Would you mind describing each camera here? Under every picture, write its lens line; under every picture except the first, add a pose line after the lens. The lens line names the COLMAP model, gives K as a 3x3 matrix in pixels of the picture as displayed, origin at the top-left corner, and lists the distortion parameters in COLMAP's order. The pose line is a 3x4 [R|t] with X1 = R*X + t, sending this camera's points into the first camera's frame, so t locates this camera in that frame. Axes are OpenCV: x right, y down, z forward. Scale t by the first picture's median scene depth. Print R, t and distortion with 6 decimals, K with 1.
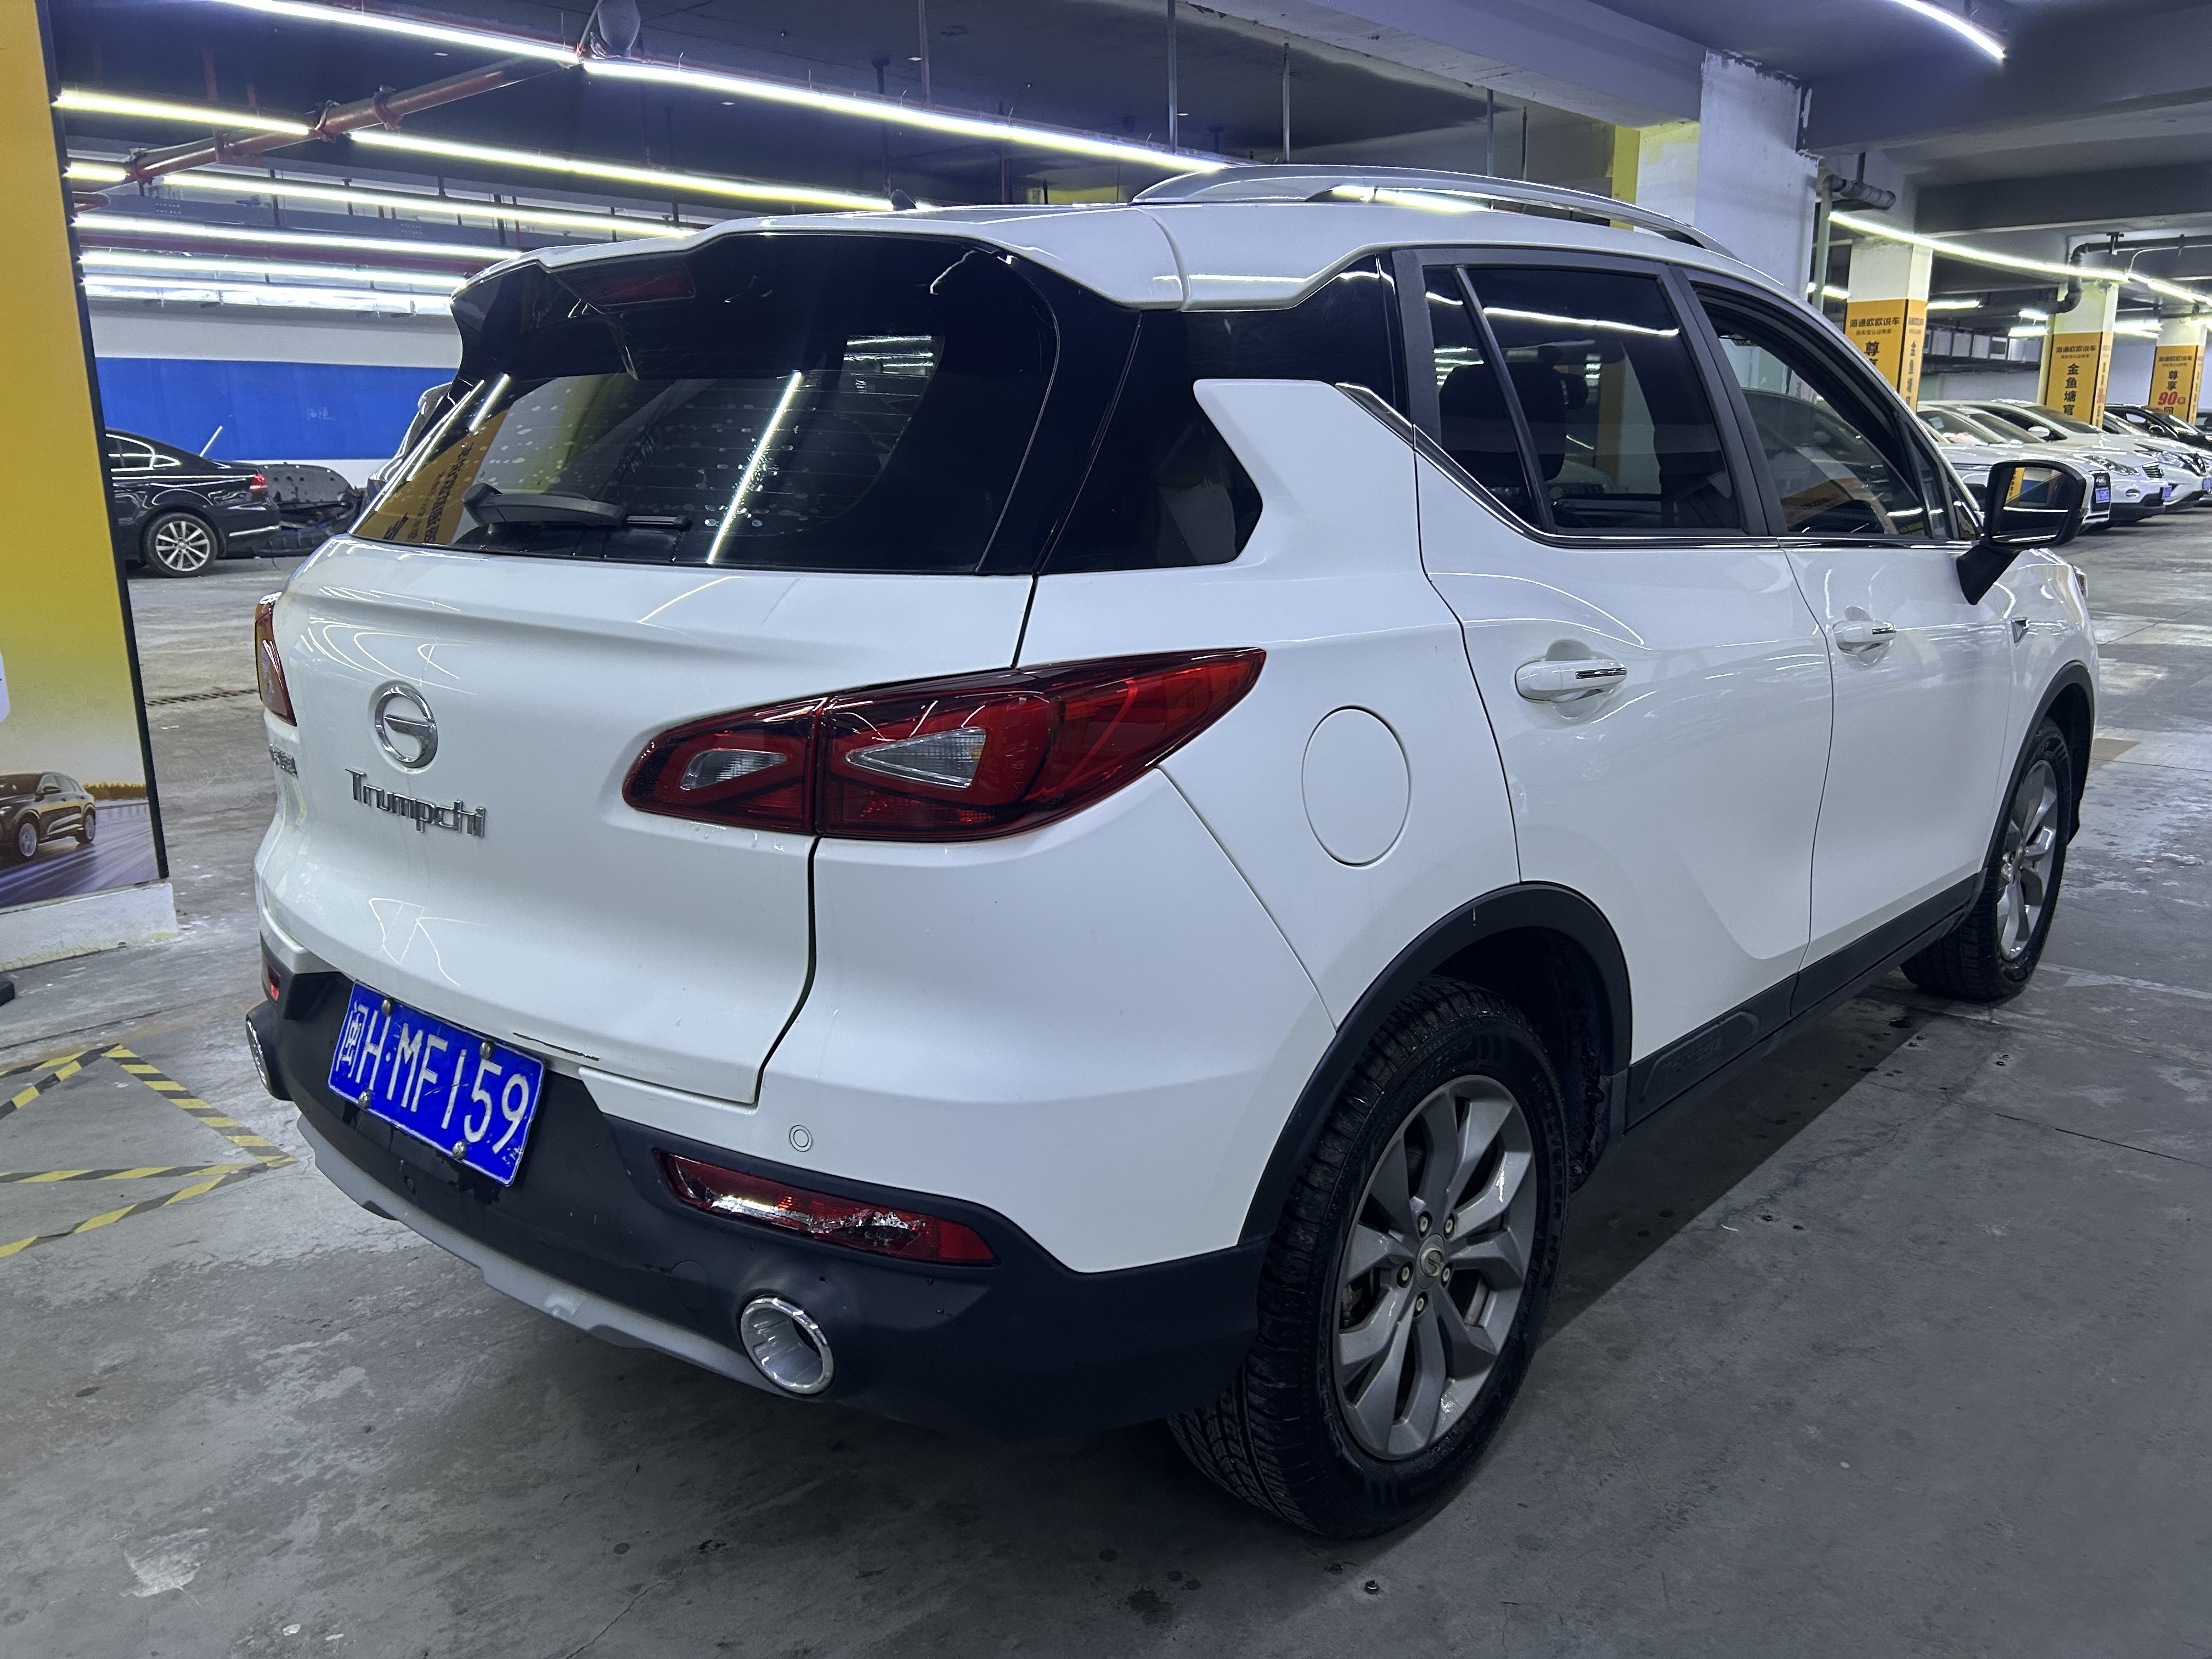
lens RADIAL K [[1655.7, 0, 1118.0], [0, 1655.7, 830.1], [0, 0, 1]] dist [0.073233, -0.079332]
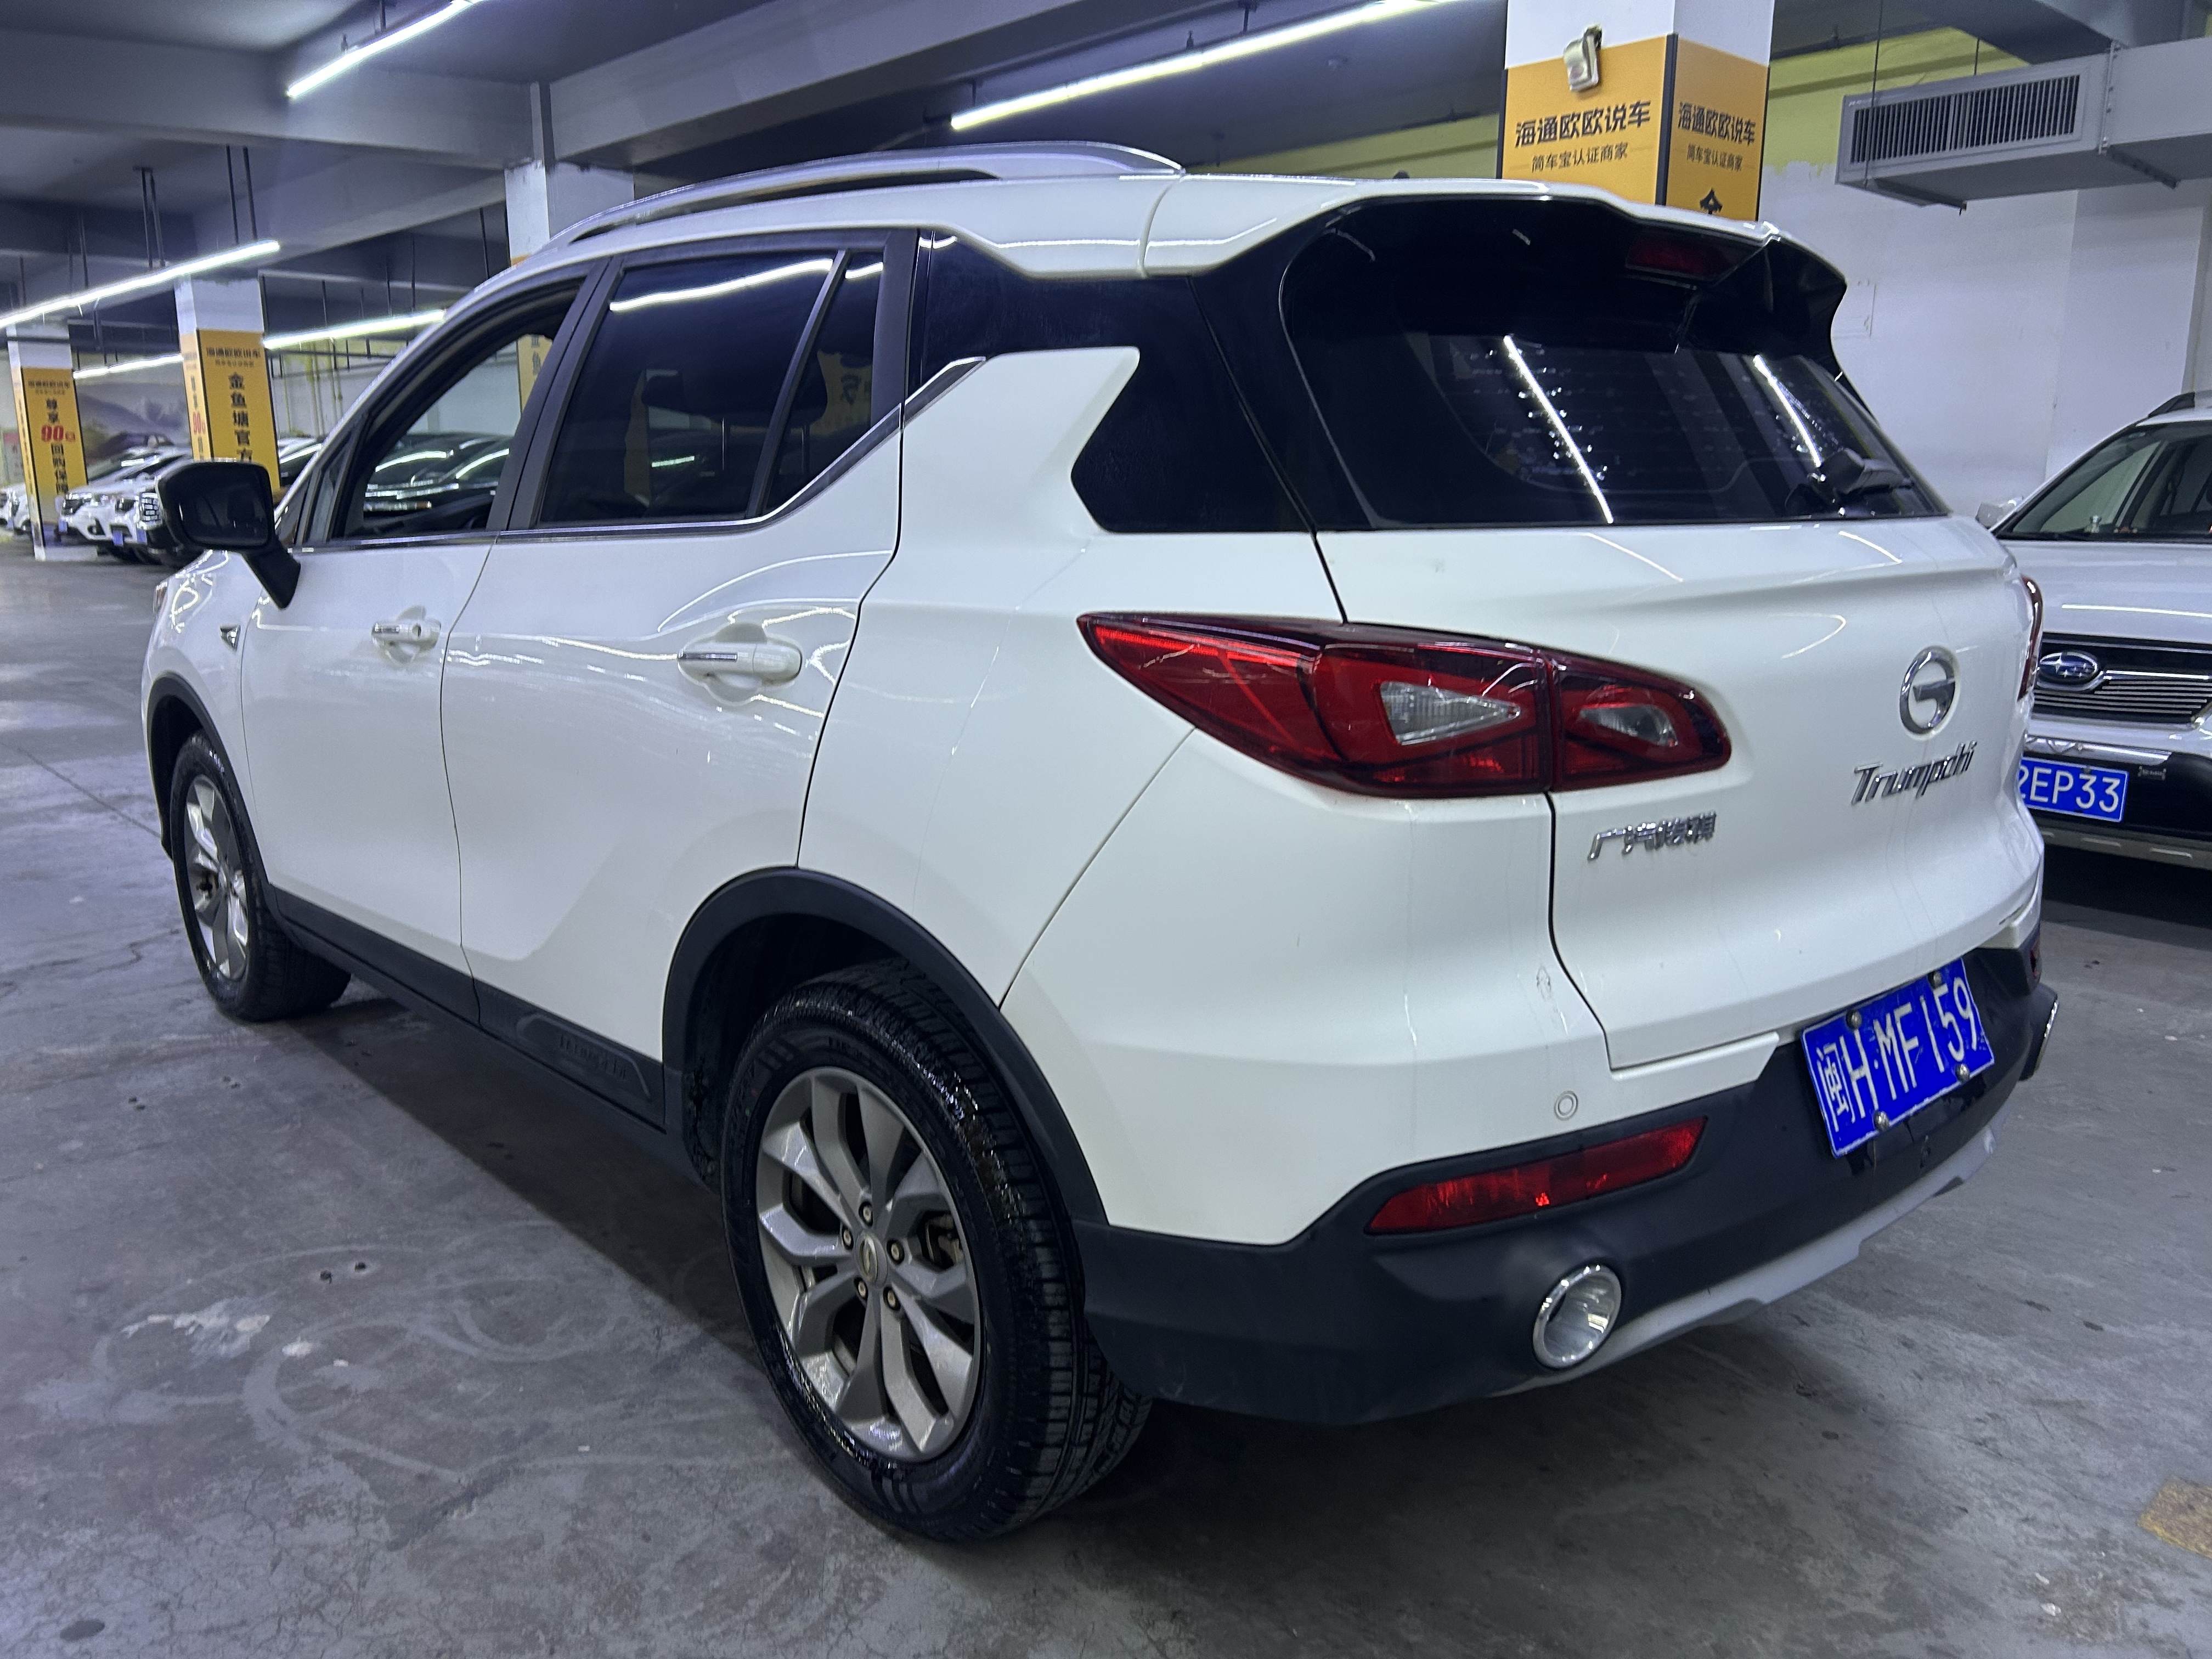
lens RADIAL K [[1655.7, 0, 1118.0], [0, 1655.7, 830.1], [0, 0, 1]] dist [0.073233, -0.079332]
pose [[0.094985, -0.197048, 0.975782, -1.344686], [0.222209, 0.959678, 0.172166, -0.241584], [-0.970361, 0.200474, 0.134941, 1.241579]]
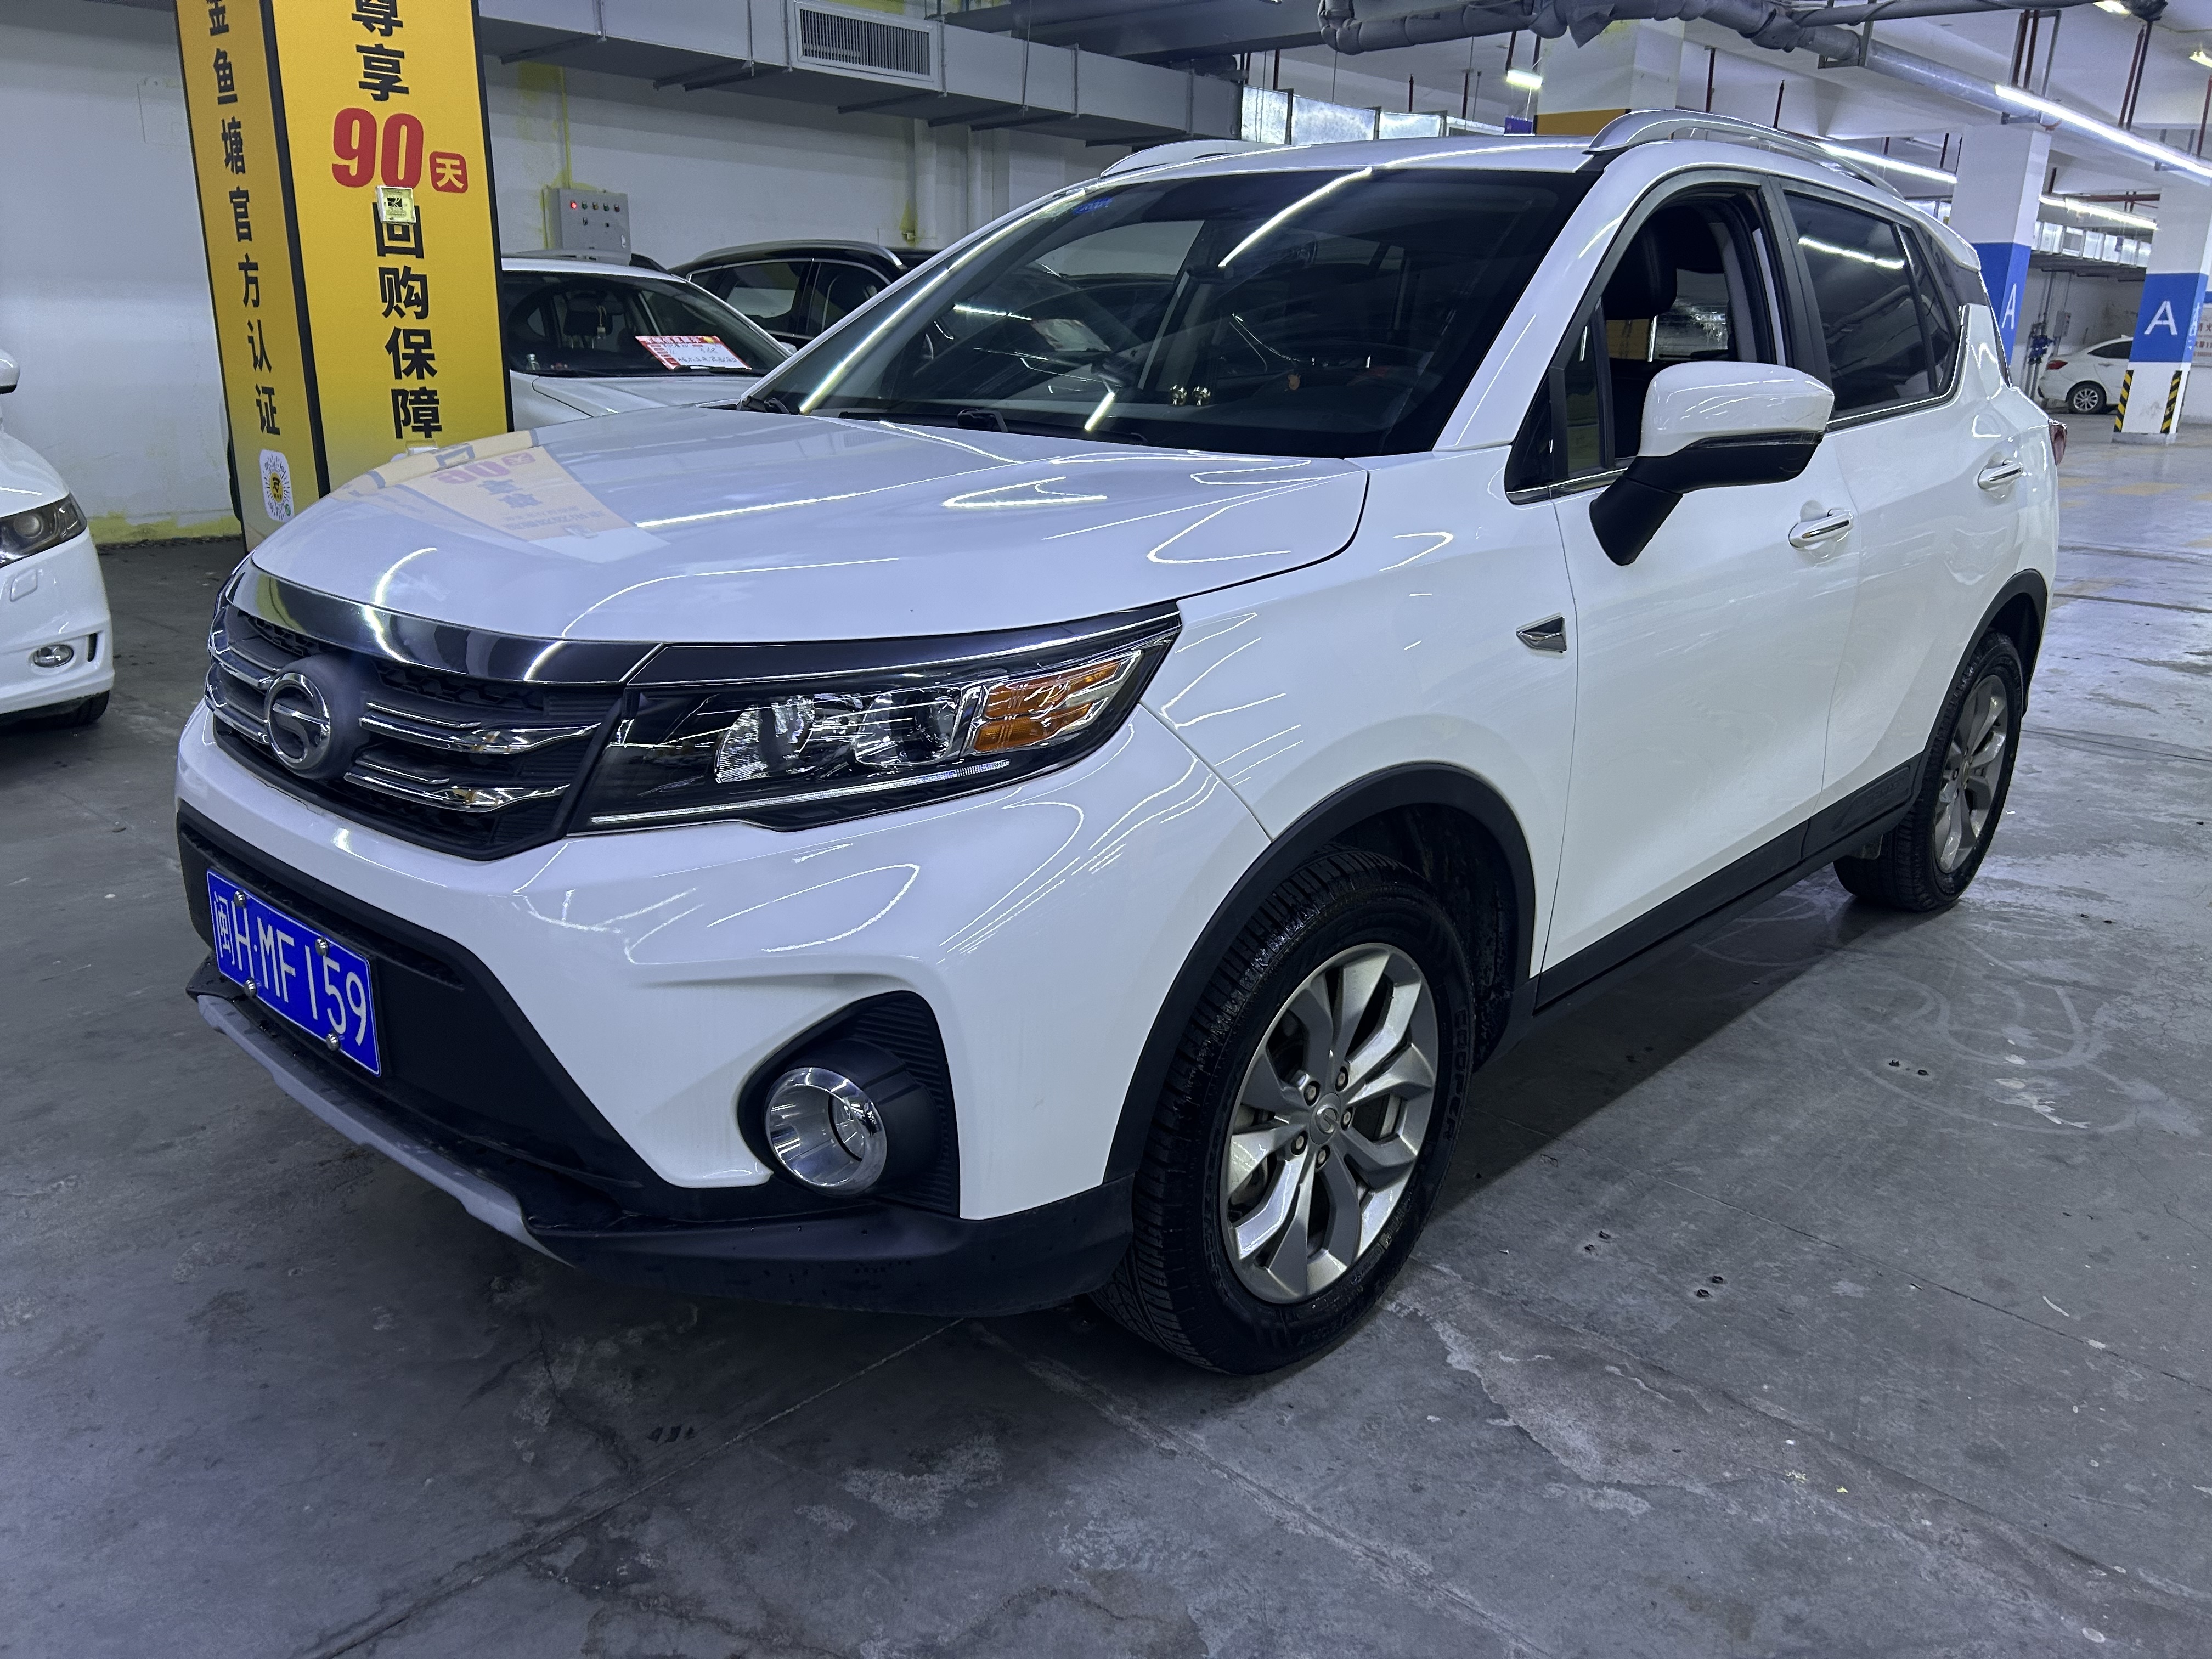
lens RADIAL K [[1655.7, 0, 1118.0], [0, 1655.7, 830.1], [0, 0, 1]] dist [0.073233, -0.079332]
pose [[-0.999753, -0.021061, 0.007027, 0.533513], [-0.014592, 0.861833, 0.506983, -0.780223], [-0.016734, 0.506755, -0.861927, 3.308181]]
